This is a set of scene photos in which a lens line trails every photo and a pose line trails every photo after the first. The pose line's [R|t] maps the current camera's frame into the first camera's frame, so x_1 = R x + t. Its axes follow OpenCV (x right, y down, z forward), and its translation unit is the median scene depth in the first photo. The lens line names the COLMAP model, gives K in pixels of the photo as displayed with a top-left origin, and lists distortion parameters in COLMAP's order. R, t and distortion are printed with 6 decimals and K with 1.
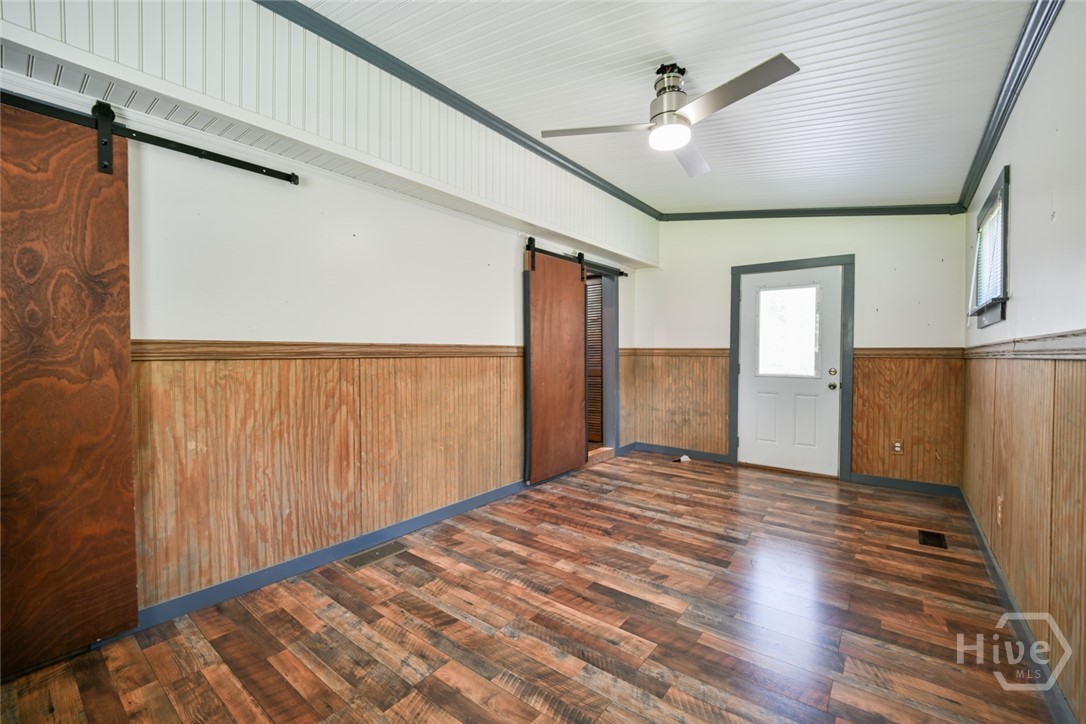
lens RADIAL K [[448.6, 0, 546.3], [0, 448.6, 359.5], [0, 0, 1]] dist [0.001520, -0.005629]
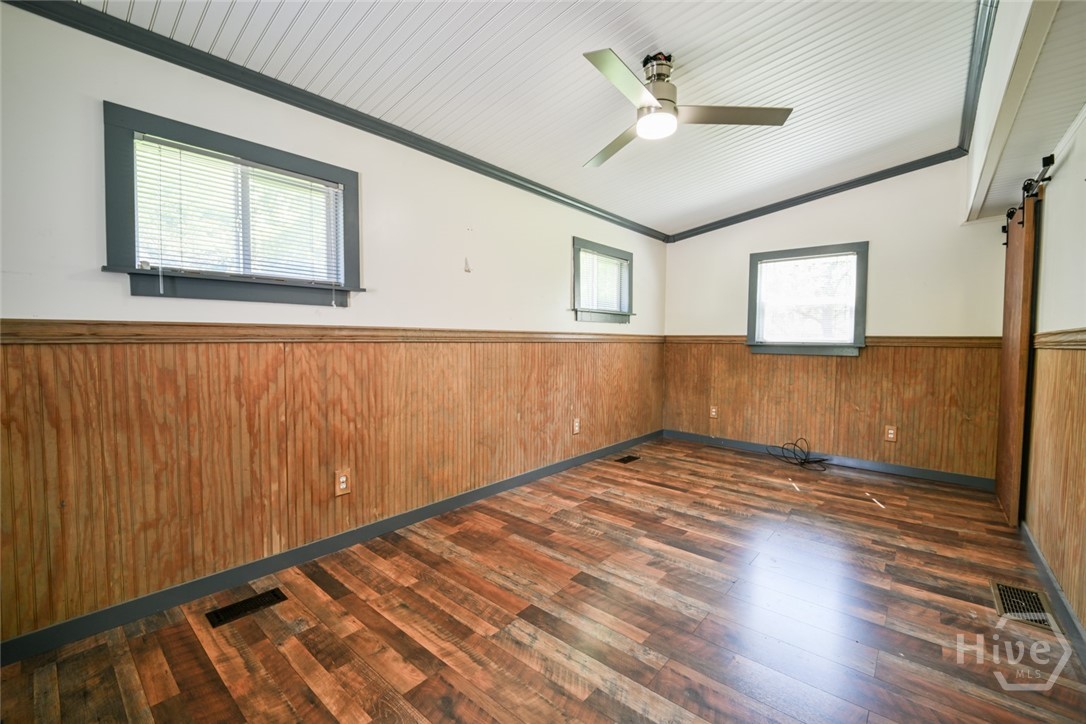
lens RADIAL K [[448.6, 0, 546.6], [0, 448.6, 355.7], [0, 0, 1]] dist [0.001520, -0.005629]
pose [[-0.998983, -0.009397, 0.044088, 0.339033], [-0.007336, 0.998882, 0.046697, -0.017082], [-0.044477, 0.046326, -0.997936, 1.478034]]
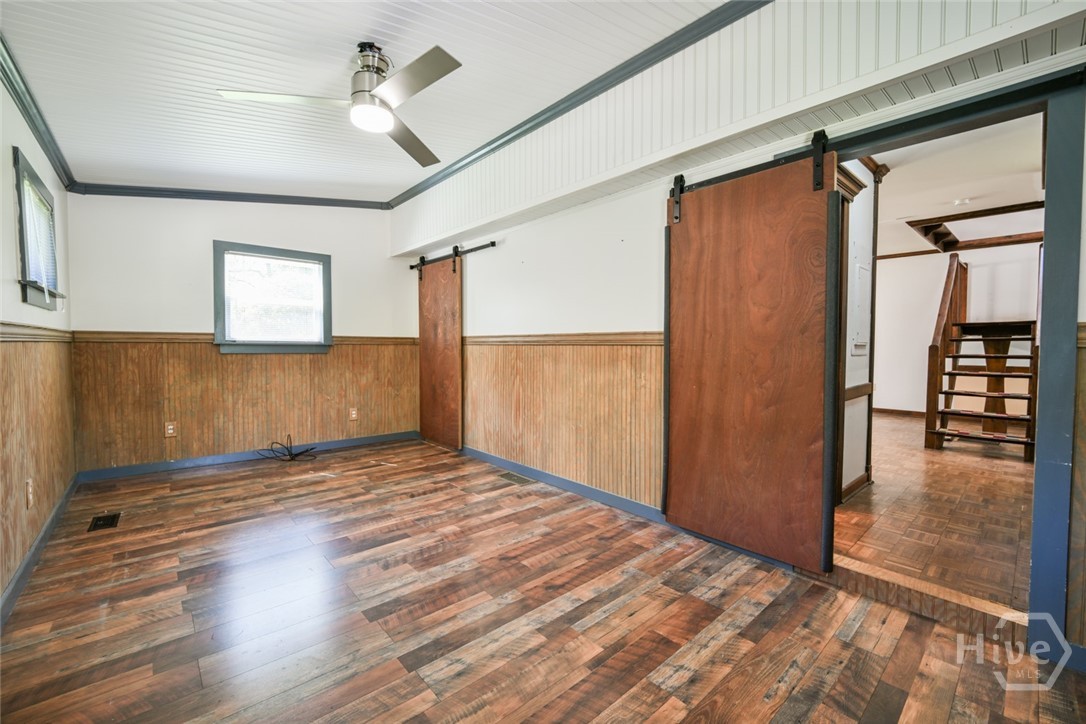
lens RADIAL K [[448.6, 0, 543.4], [0, 448.6, 358.7], [0, 0, 1]] dist [0.001520, -0.005629]
pose [[-0.184656, 0.032670, -0.982260, 0.854258], [-0.017426, 0.999181, 0.036509, -0.009899], [0.982649, 0.023858, -0.183936, 1.123189]]
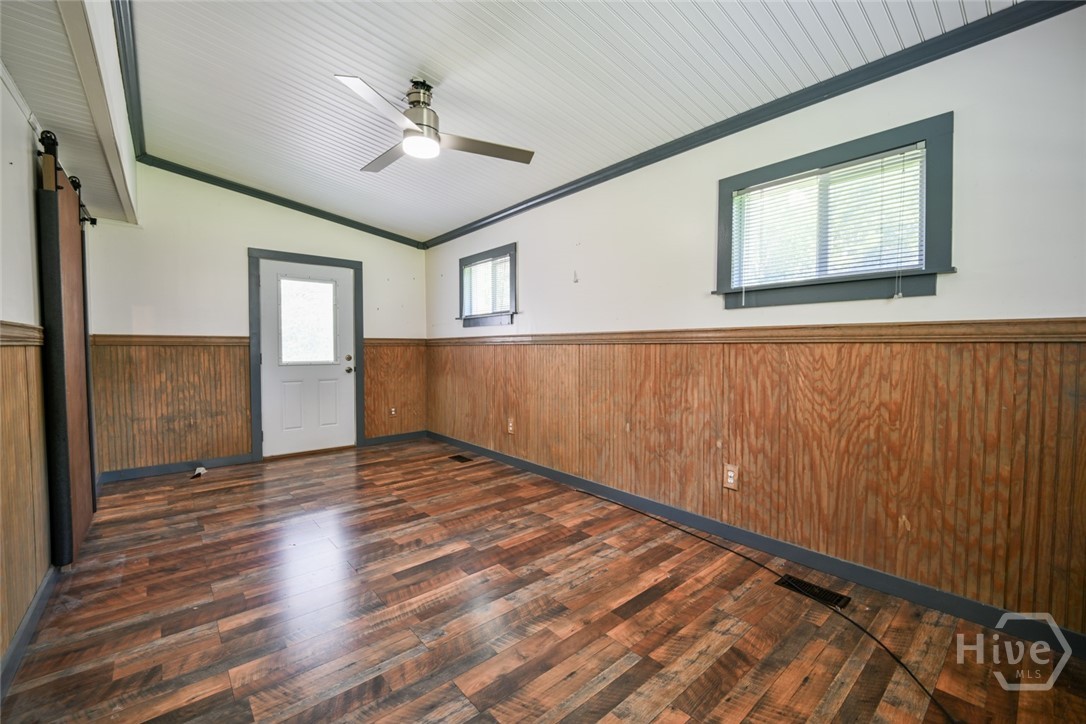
lens RADIAL K [[448.6, 0, 544.8], [0, 448.6, 358.9], [0, 0, 1]] dist [0.001520, -0.005629]
pose [[0.198487, -0.035382, 0.979465, -0.561705], [0.016507, 0.999327, 0.032754, -0.000293], [-0.979965, 0.009667, 0.198937, 0.345956]]
